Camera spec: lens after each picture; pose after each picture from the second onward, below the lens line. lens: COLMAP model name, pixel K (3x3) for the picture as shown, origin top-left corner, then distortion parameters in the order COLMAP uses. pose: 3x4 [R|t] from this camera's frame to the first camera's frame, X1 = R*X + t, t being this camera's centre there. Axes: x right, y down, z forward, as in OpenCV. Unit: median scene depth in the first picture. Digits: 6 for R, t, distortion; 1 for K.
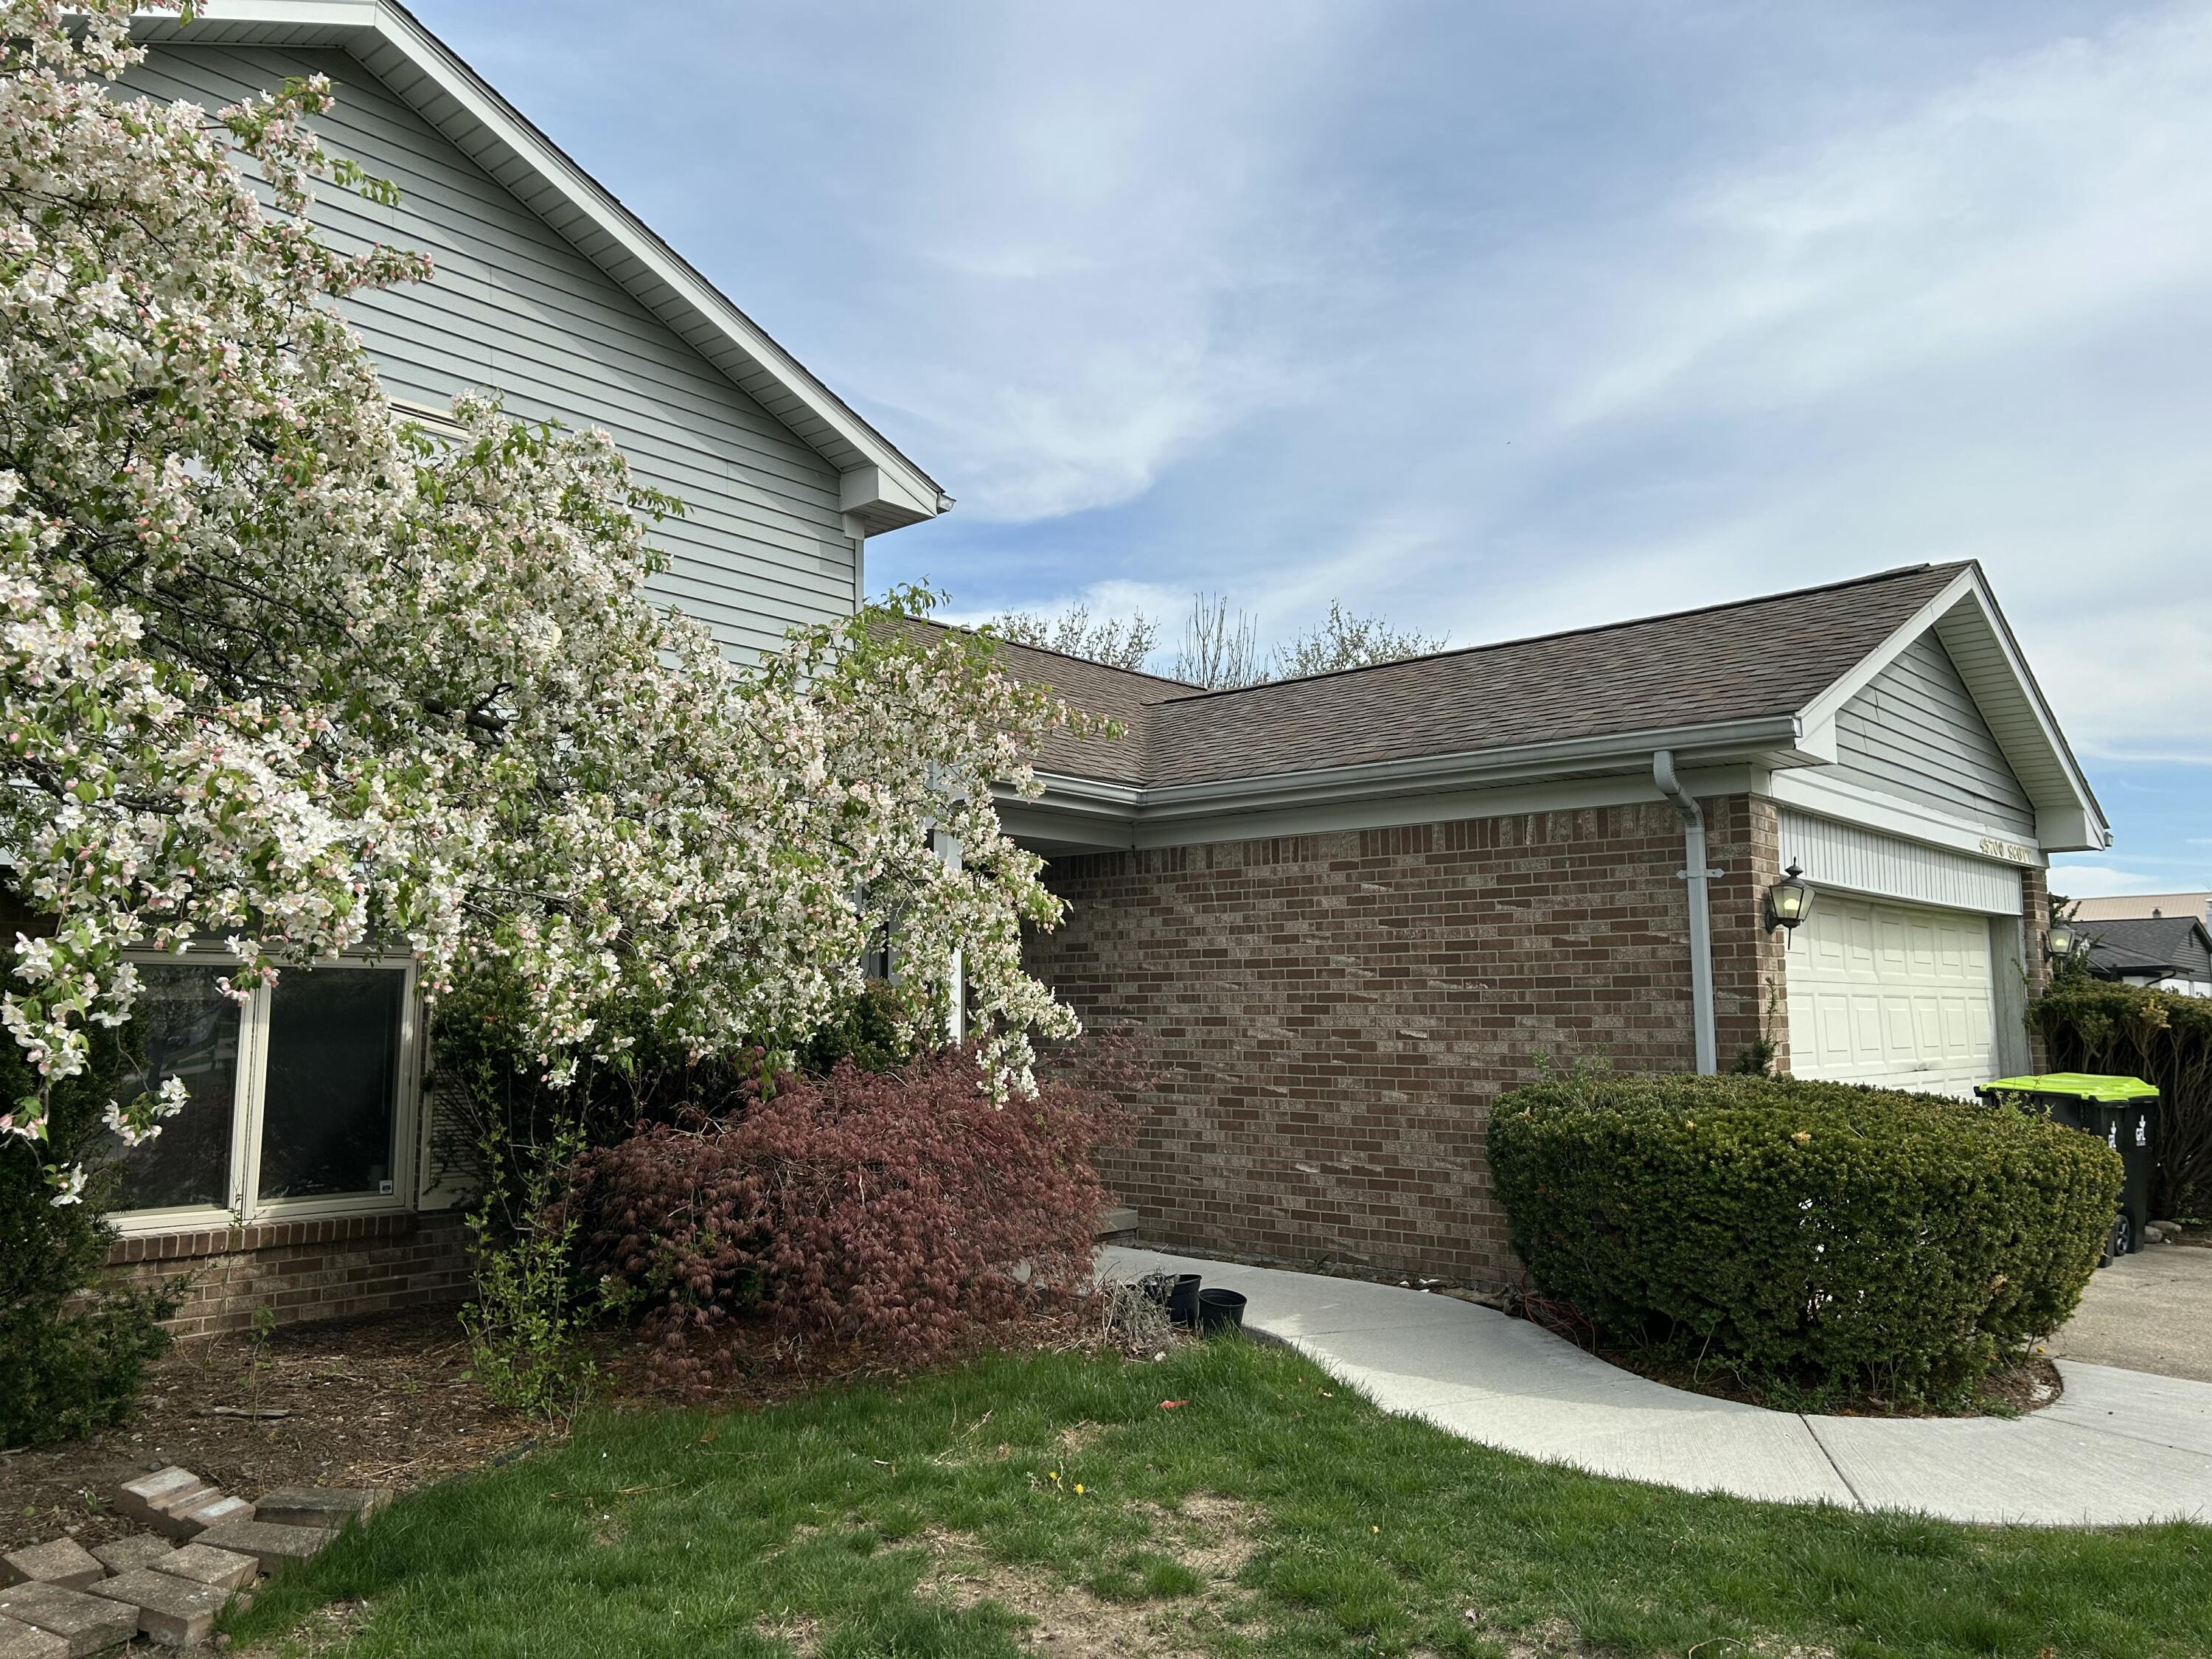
lens RADIAL K [[1621.1, 0, 1100.6], [0, 1621.1, 801.7], [0, 0, 1]] dist [0.082692, -0.174625]
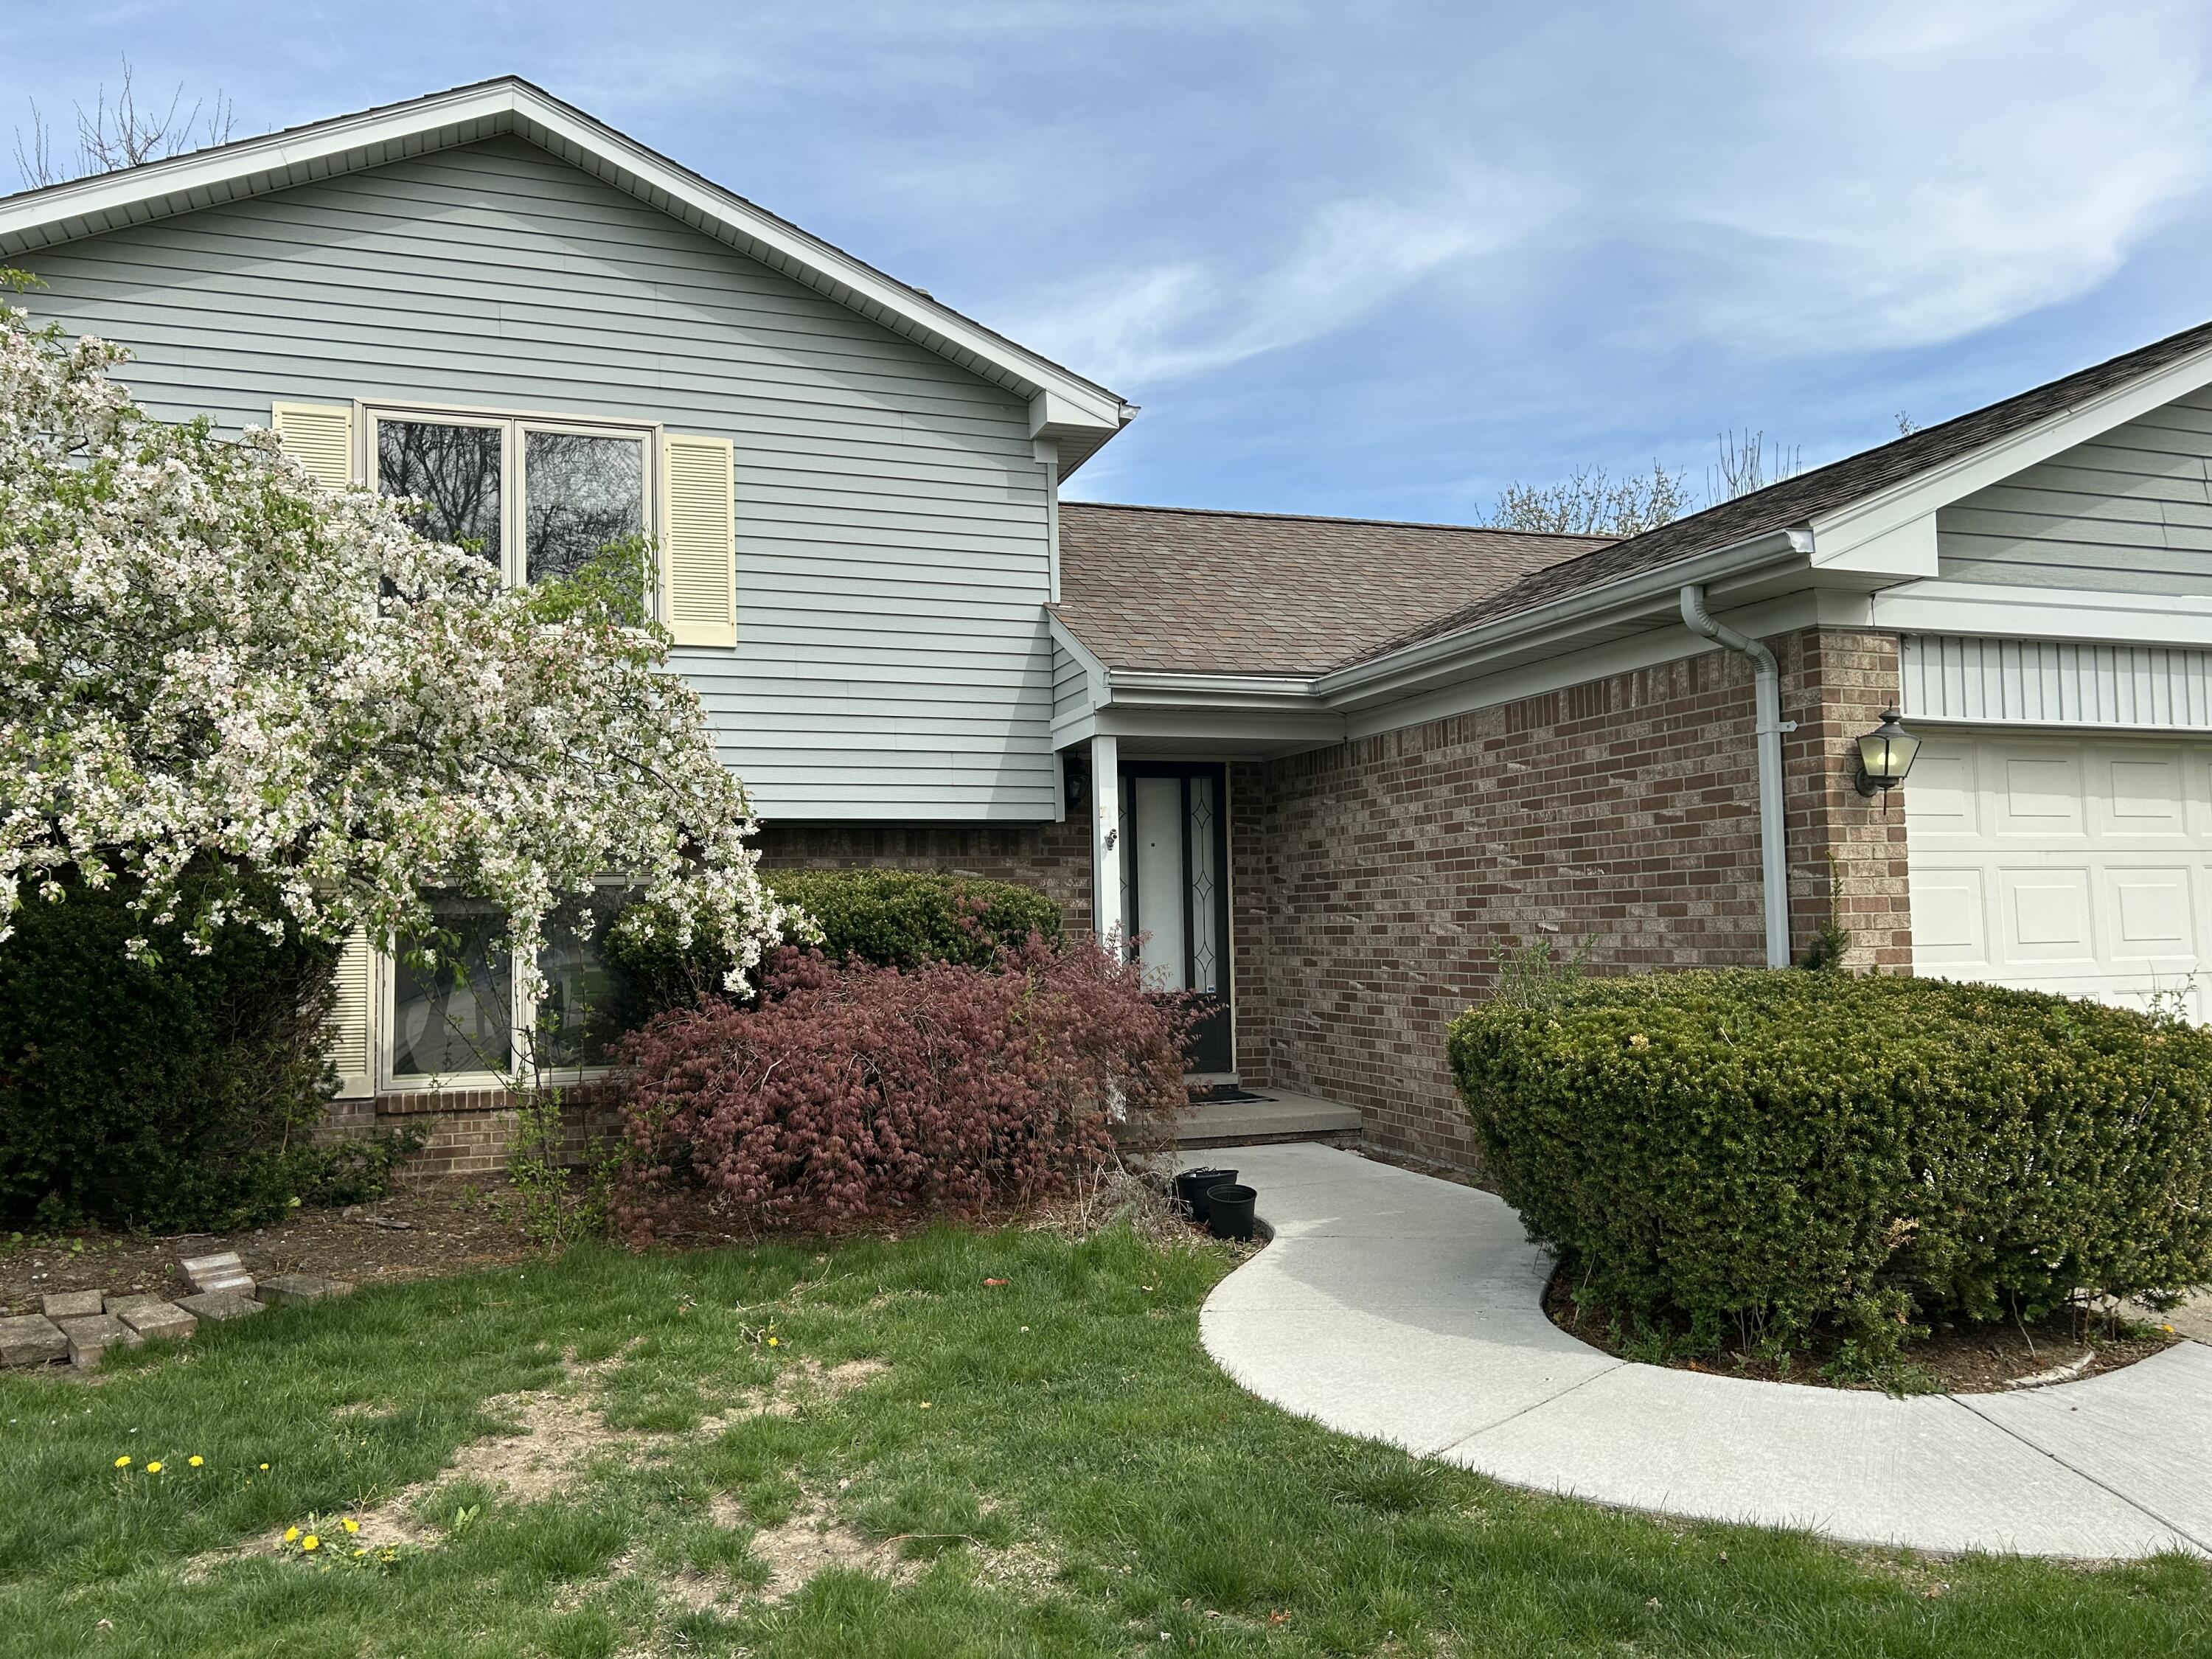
lens RADIAL K [[1656.8, 0, 1106.0], [0, 1656.8, 829.5], [0, 0, 1]] dist [-0.001263, -0.003133]
pose [[0.861122, -0.045537, -0.506354, 0.453511], [0.084621, 0.994925, 0.054434, 0.019000], [0.501306, -0.089722, 0.860606, 0.097066]]
